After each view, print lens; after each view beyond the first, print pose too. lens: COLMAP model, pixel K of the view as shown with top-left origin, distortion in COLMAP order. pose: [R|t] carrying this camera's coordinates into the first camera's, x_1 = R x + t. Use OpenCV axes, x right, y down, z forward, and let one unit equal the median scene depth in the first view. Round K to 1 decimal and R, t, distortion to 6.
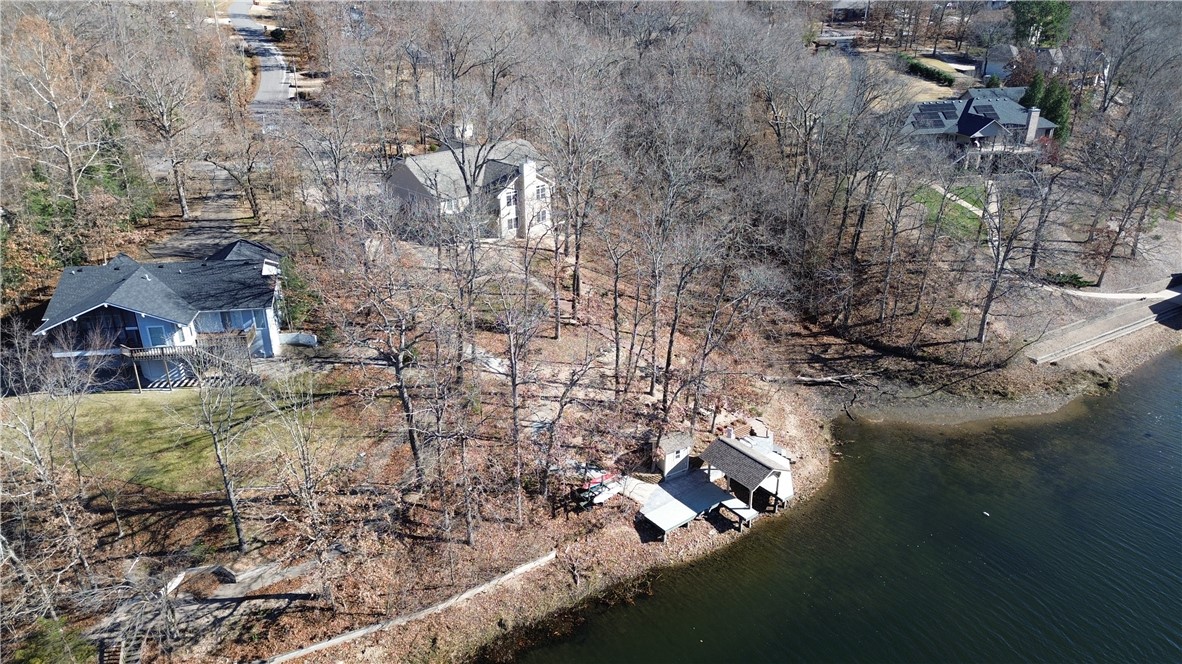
lens RADIAL K [[830.2, 0, 591.0], [0, 830.2, 332.0], [0, 0, 1]] dist [0.069567, -0.060418]
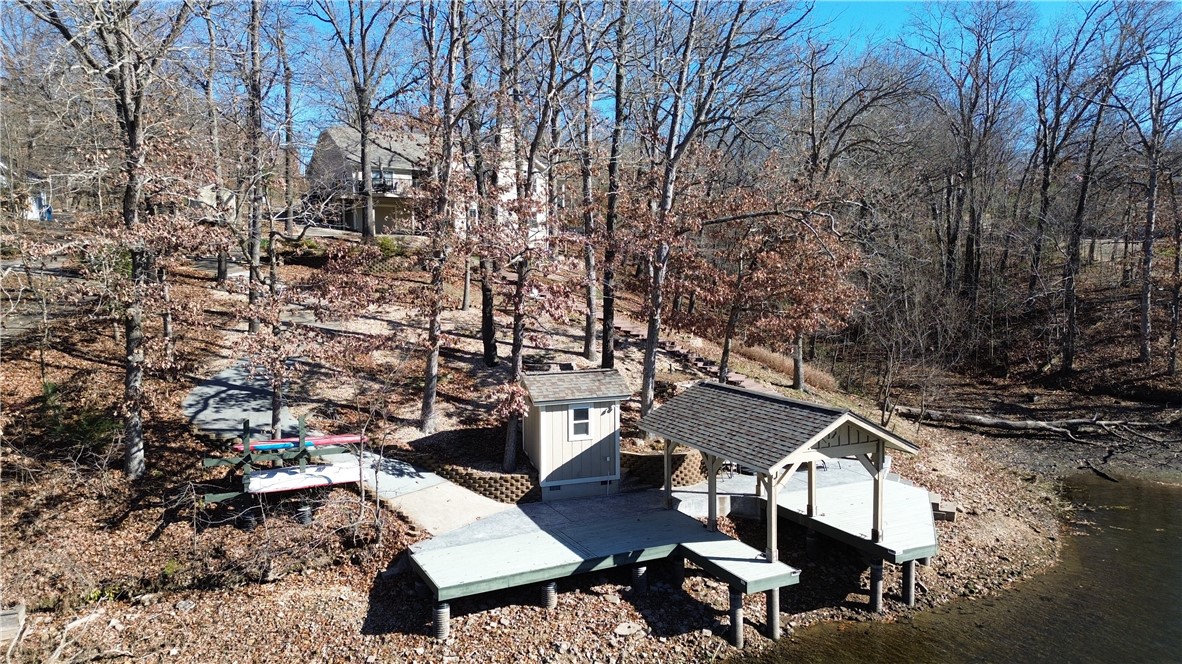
lens RADIAL K [[830.2, 0, 591.0], [0, 830.2, 332.0], [0, 0, 1]] dist [0.069567, -0.060418]
pose [[0.978956, 0.004321, -0.204025, 0.173538], [-0.072226, 0.942400, -0.326598, 0.217614], [0.190862, 0.334461, 0.922880, 0.640744]]
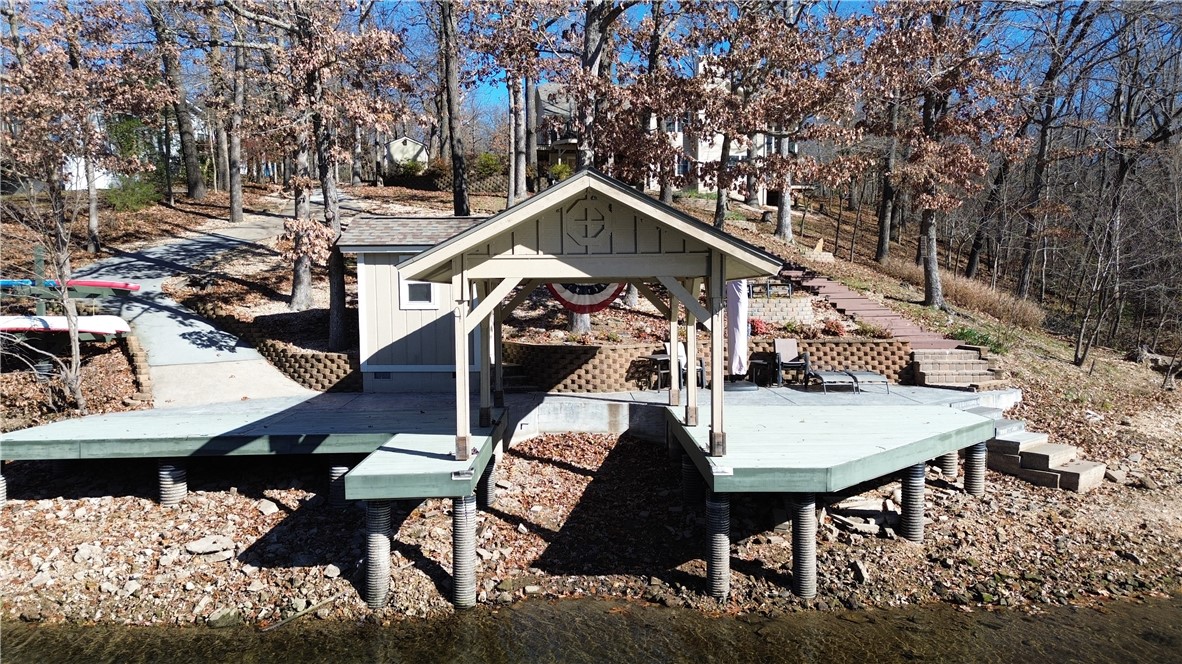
lens RADIAL K [[830.2, 0, 591.0], [0, 830.2, 332.0], [0, 0, 1]] dist [0.069567, -0.060418]
pose [[0.804787, 0.016426, -0.593336, 0.278610], [-0.229448, 0.930520, -0.285458, 0.210660], [0.547423, 0.365872, 0.752639, 0.819605]]
